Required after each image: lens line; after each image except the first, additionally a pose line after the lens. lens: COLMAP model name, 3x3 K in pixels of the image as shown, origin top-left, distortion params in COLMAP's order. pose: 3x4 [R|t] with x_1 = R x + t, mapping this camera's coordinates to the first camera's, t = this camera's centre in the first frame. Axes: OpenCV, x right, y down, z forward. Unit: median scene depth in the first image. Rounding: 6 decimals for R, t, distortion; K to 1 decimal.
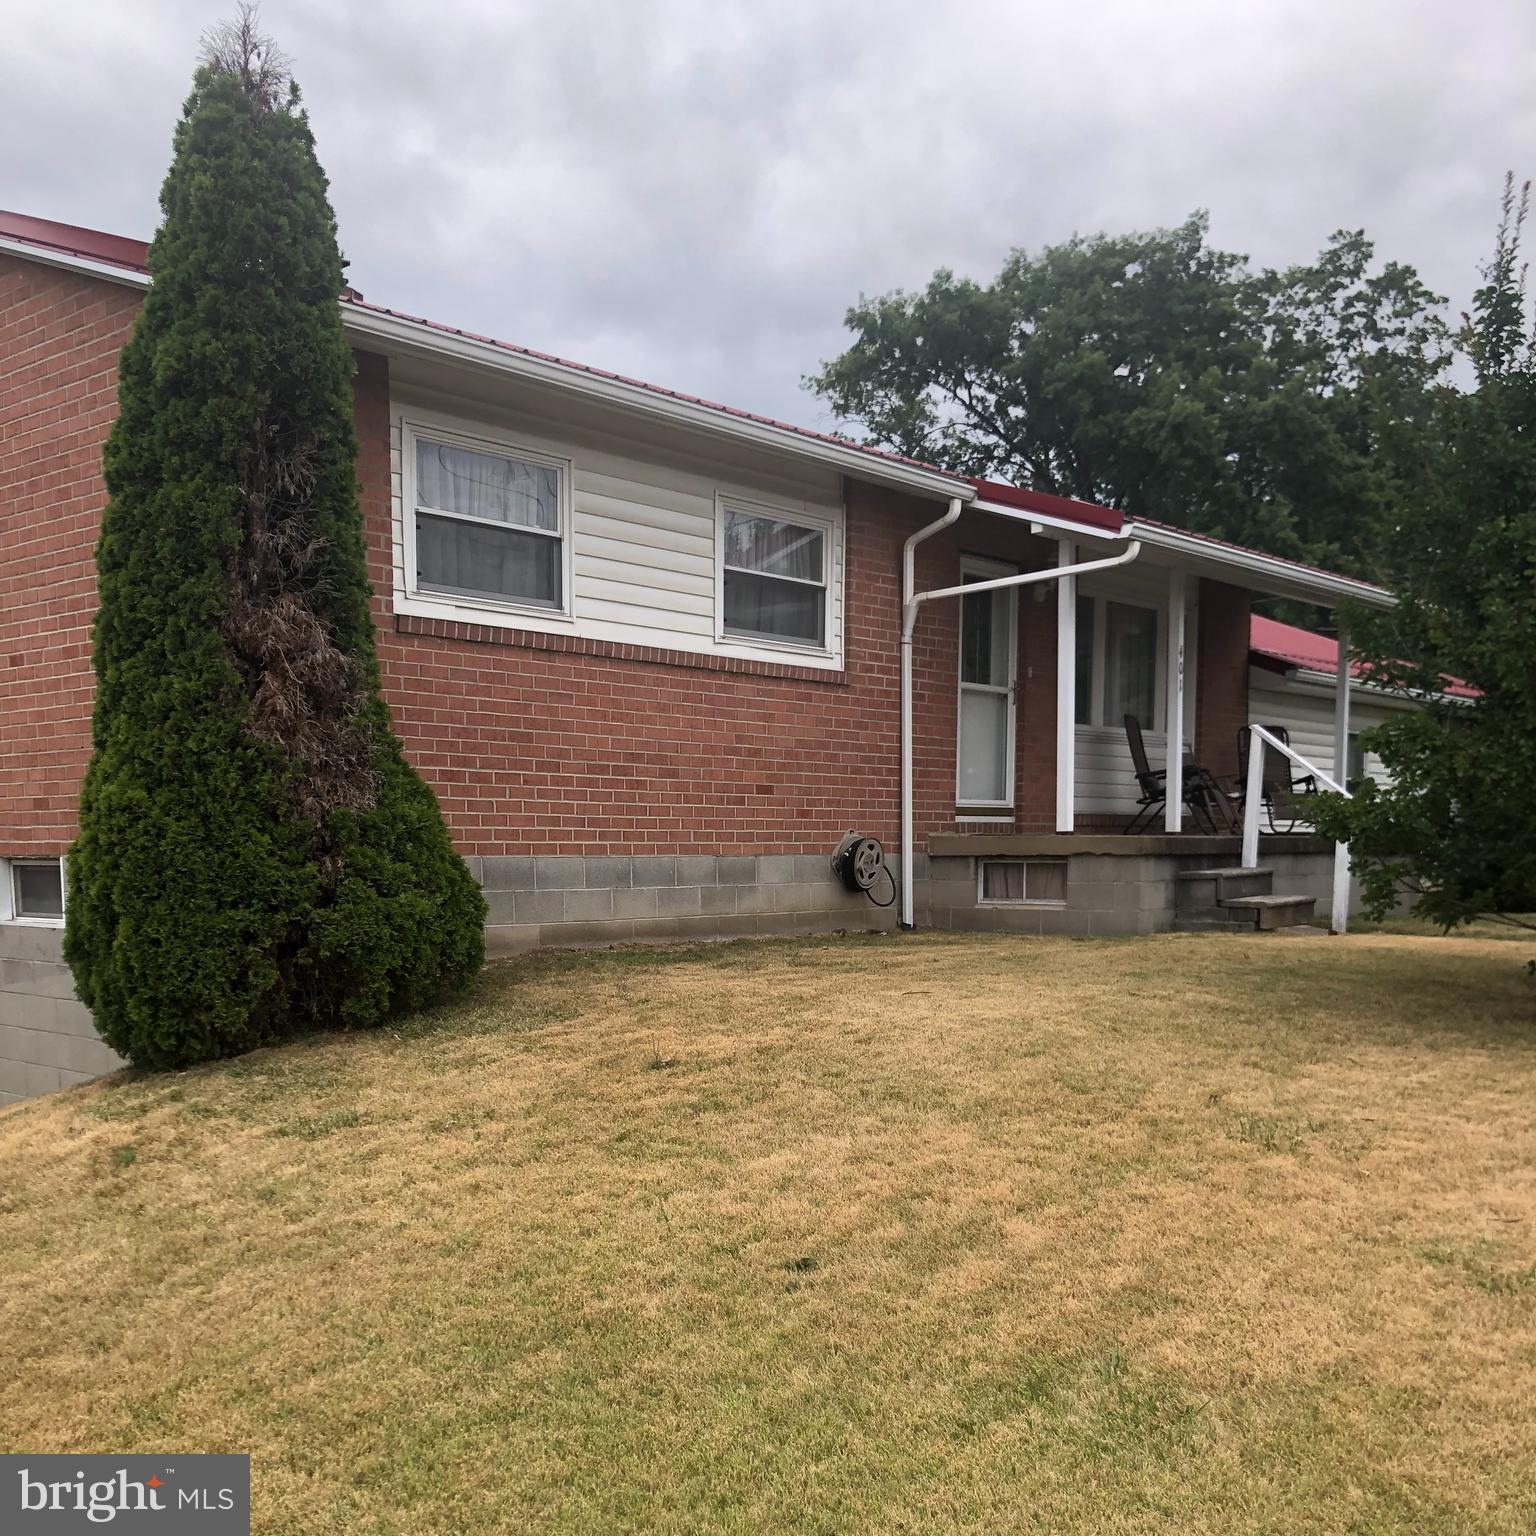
lens RADIAL K [[1661.2, 0, 749.5], [0, 1661.2, 1009.0], [0, 0, 1]] dist [0.019594, 0.000000]
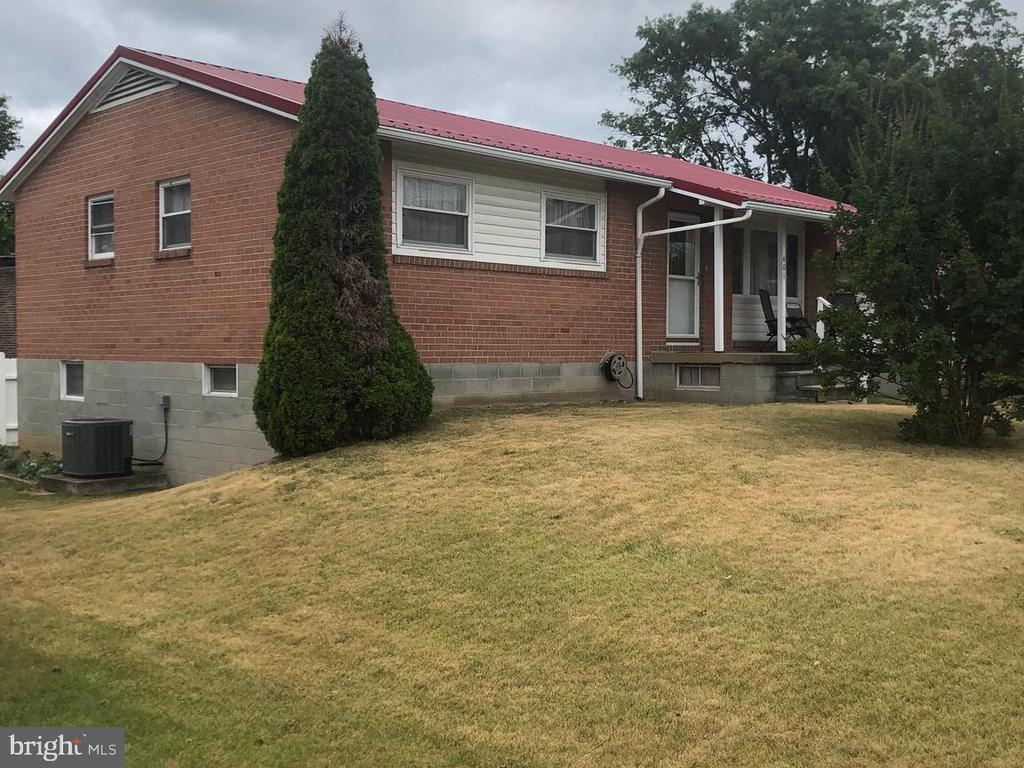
lens RADIAL K [[1102.0, 0, 527.6], [0, 1102.0, 370.8], [0, 0, 1]] dist [0.042020, 0.000000]
pose [[0.998768, 0.003559, -0.049505, 0.037523], [-0.007494, 0.996804, -0.079531, 0.029688], [0.049064, 0.079804, 0.995602, -0.422087]]
